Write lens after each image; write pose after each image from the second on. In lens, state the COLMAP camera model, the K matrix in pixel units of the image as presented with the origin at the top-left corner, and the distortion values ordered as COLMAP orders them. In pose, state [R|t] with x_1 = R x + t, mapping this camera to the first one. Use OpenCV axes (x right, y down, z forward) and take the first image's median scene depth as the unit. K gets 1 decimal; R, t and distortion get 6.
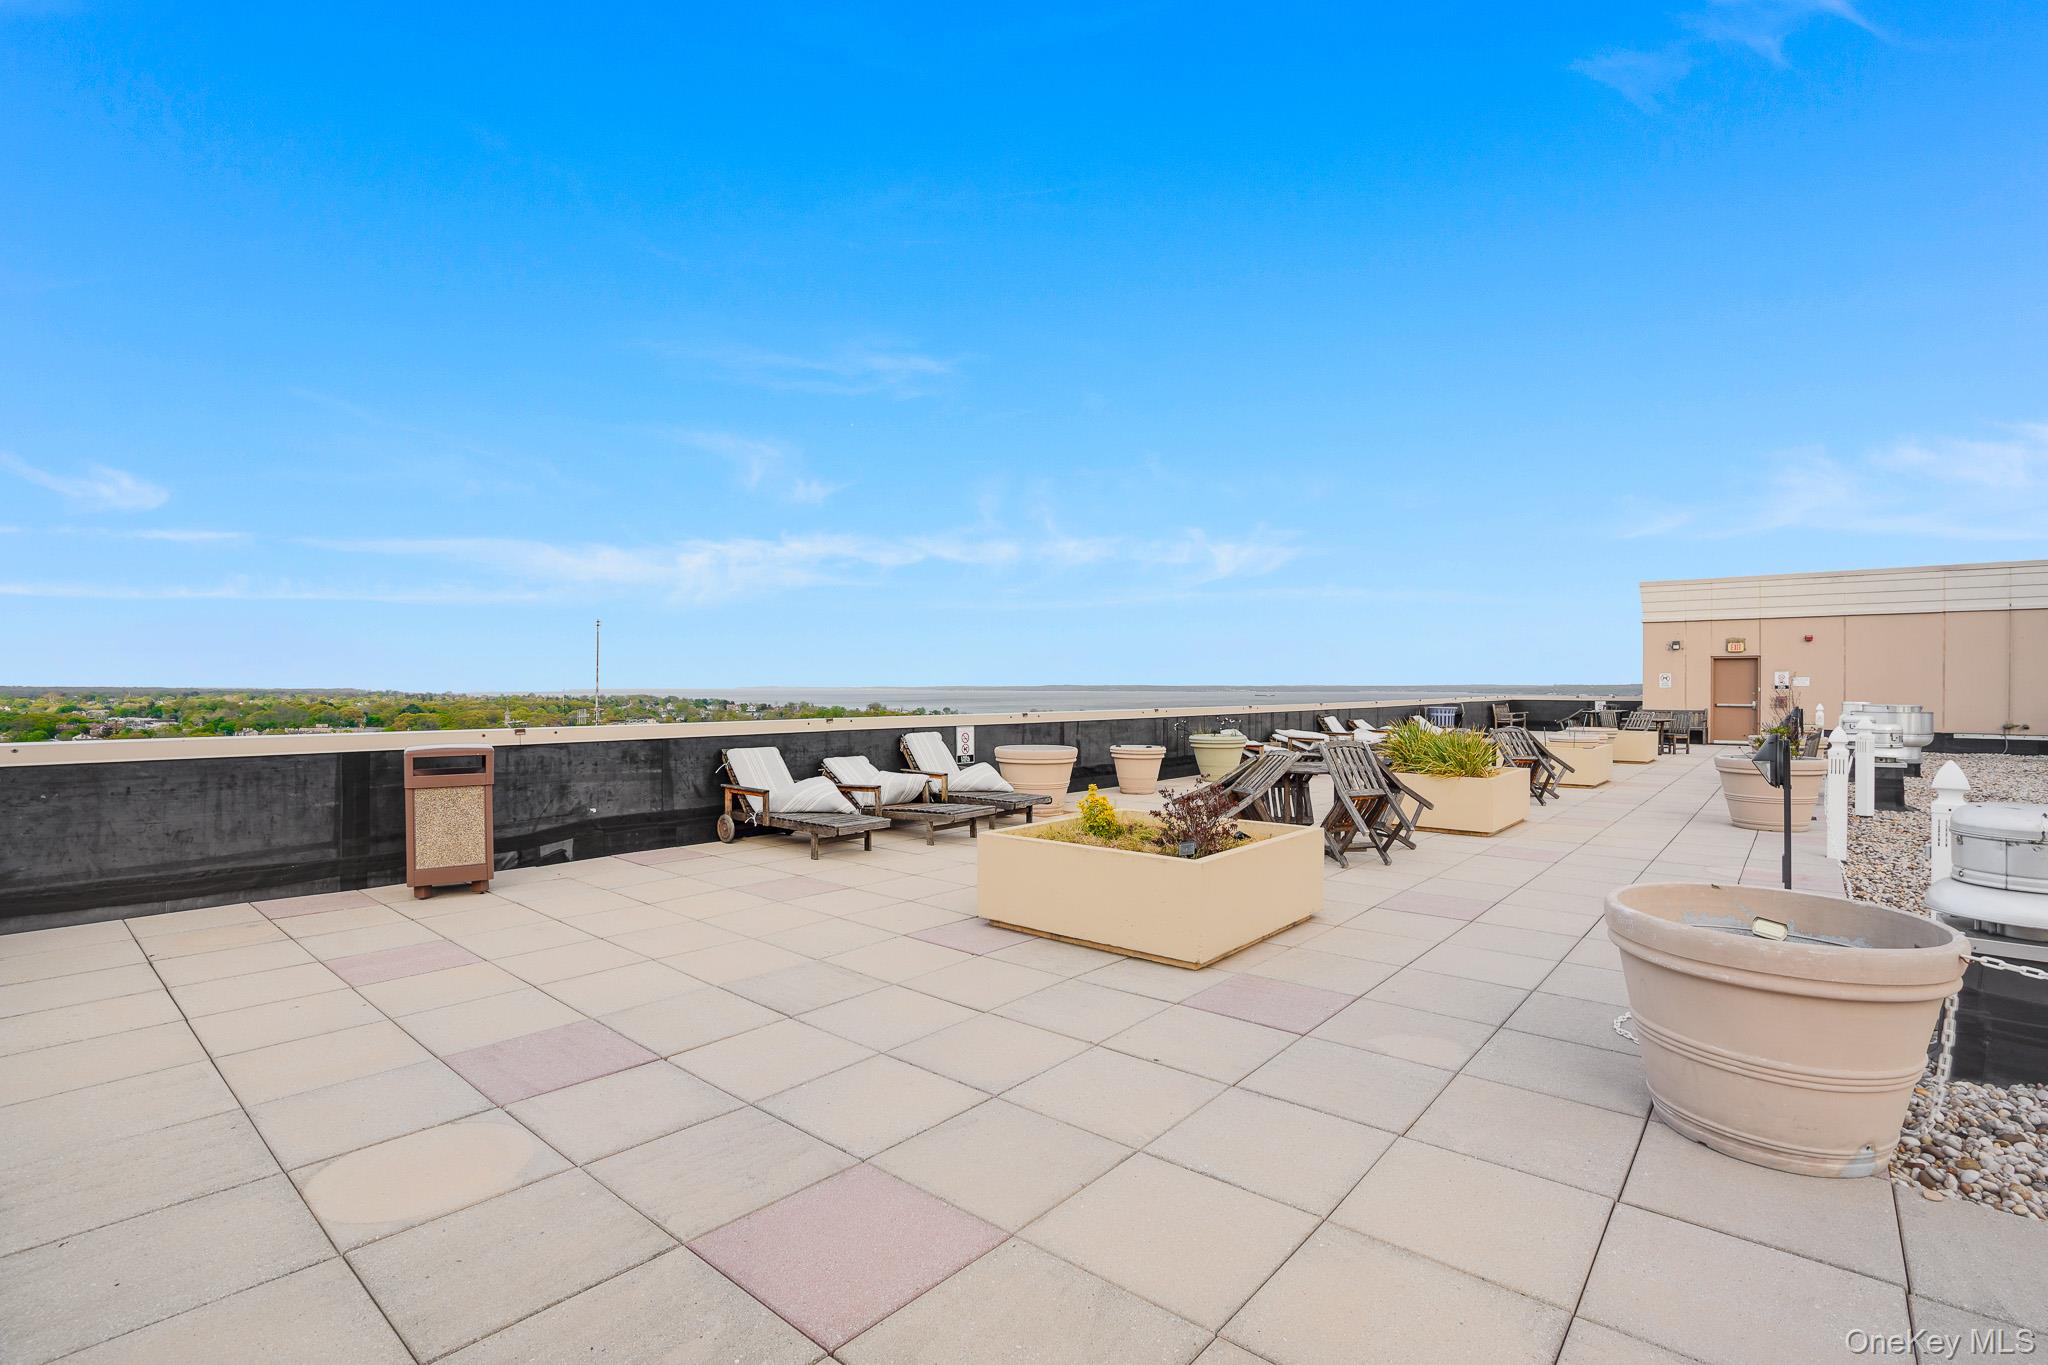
lens RADIAL K [[943.8, 0, 1024.0], [0, 943.8, 682.5], [0, 0, 1]] dist [-0.054927, 0.022486]
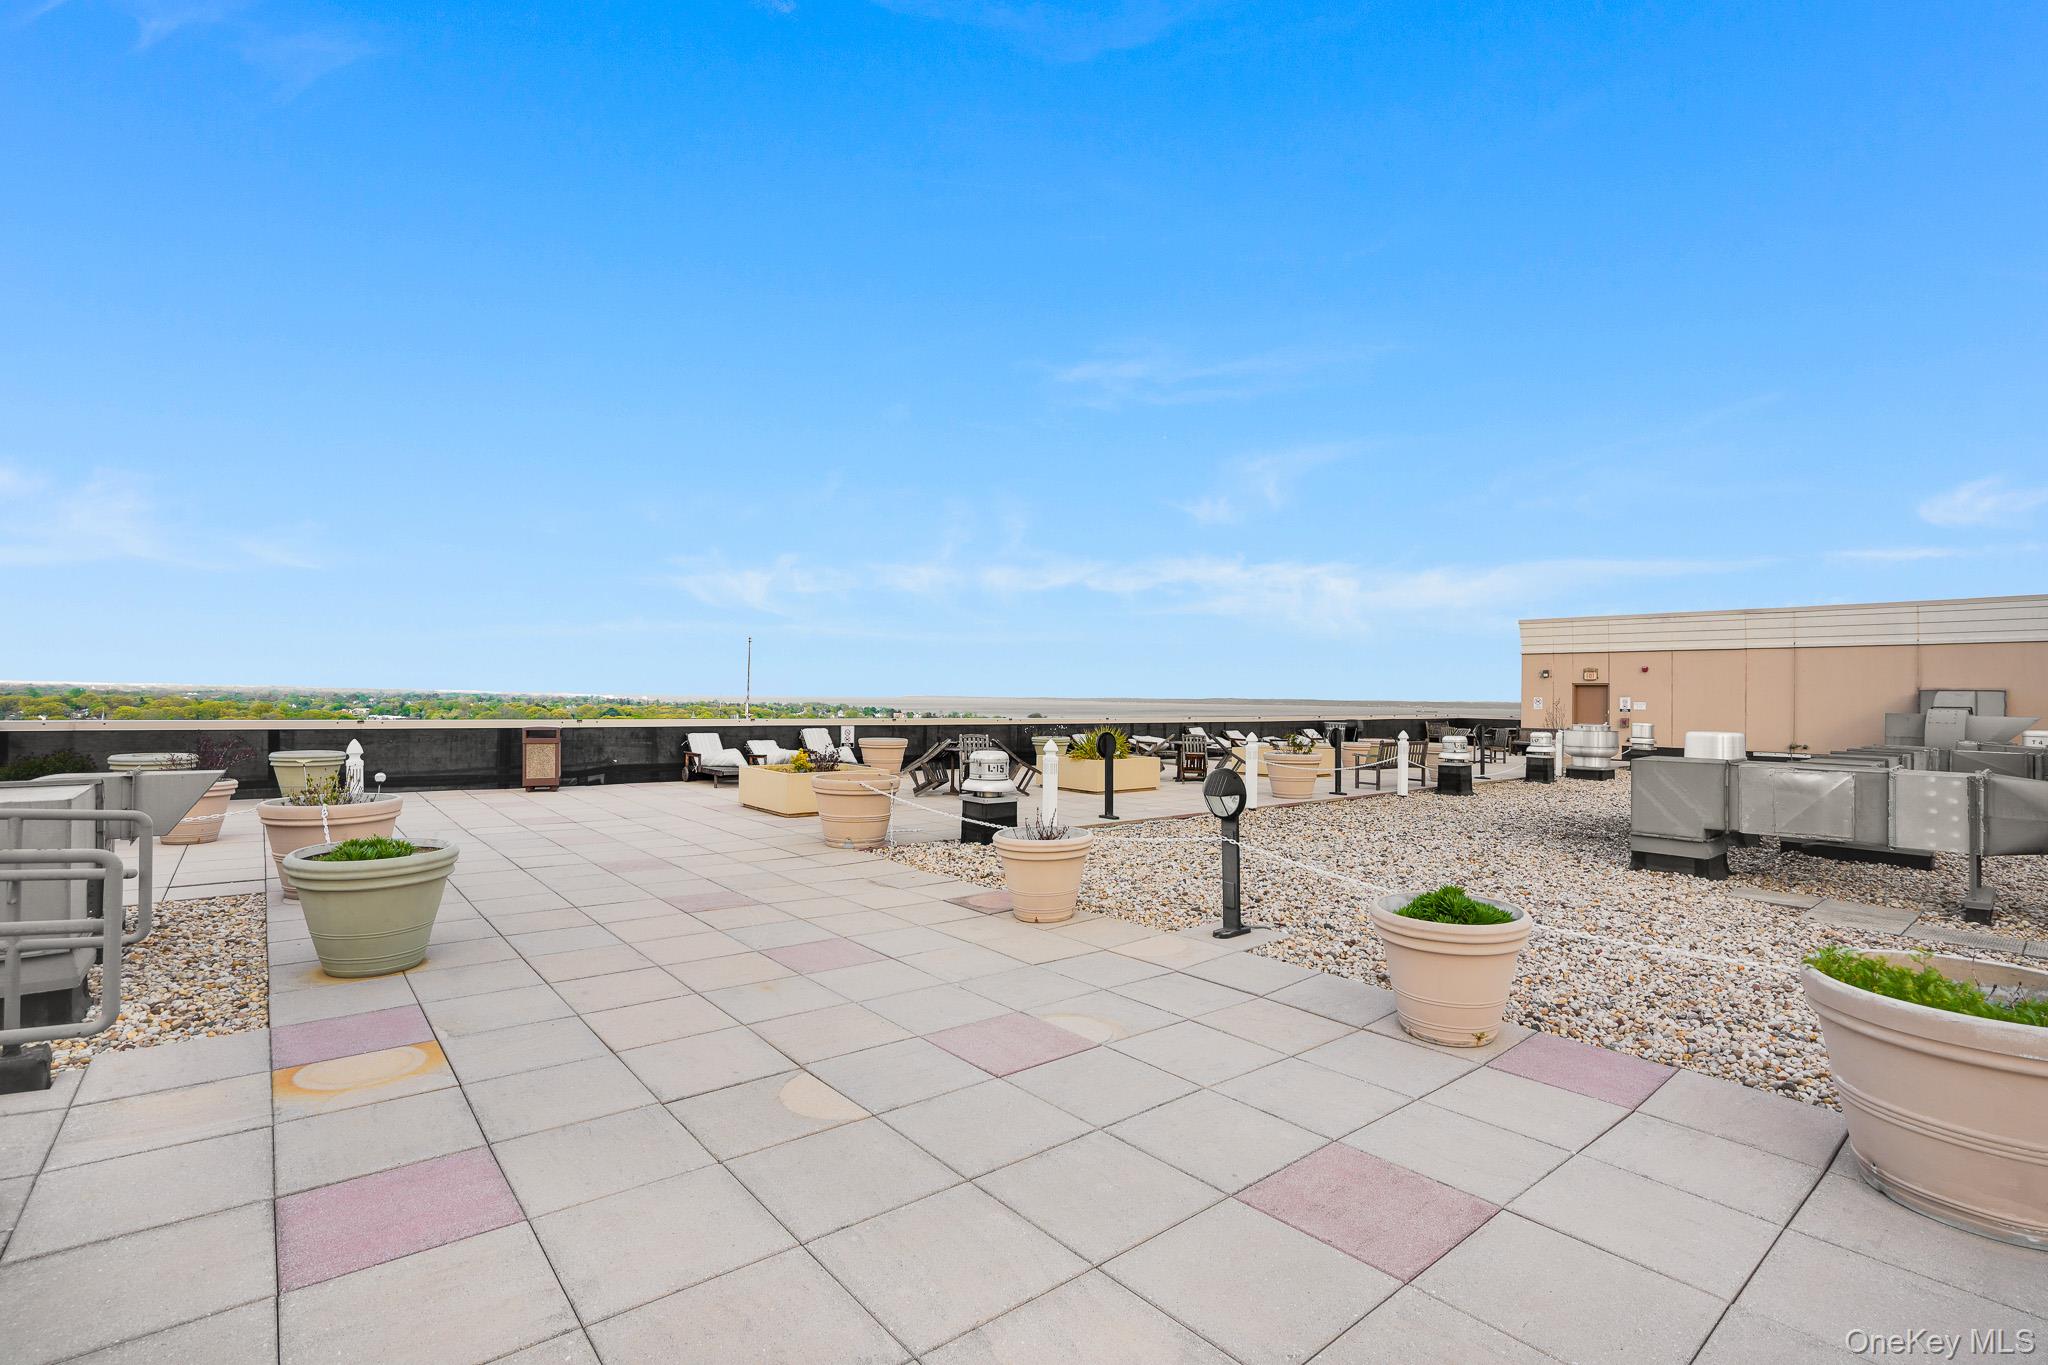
lens RADIAL K [[943.8, 0, 1024.0], [0, 943.8, 682.5], [0, 0, 1]] dist [-0.054927, 0.022486]
pose [[0.984377, 0.010190, -0.175777, 0.613309], [-0.012367, 0.999860, -0.011297, -0.017451], [0.175637, 0.013295, 0.984365, -0.676506]]
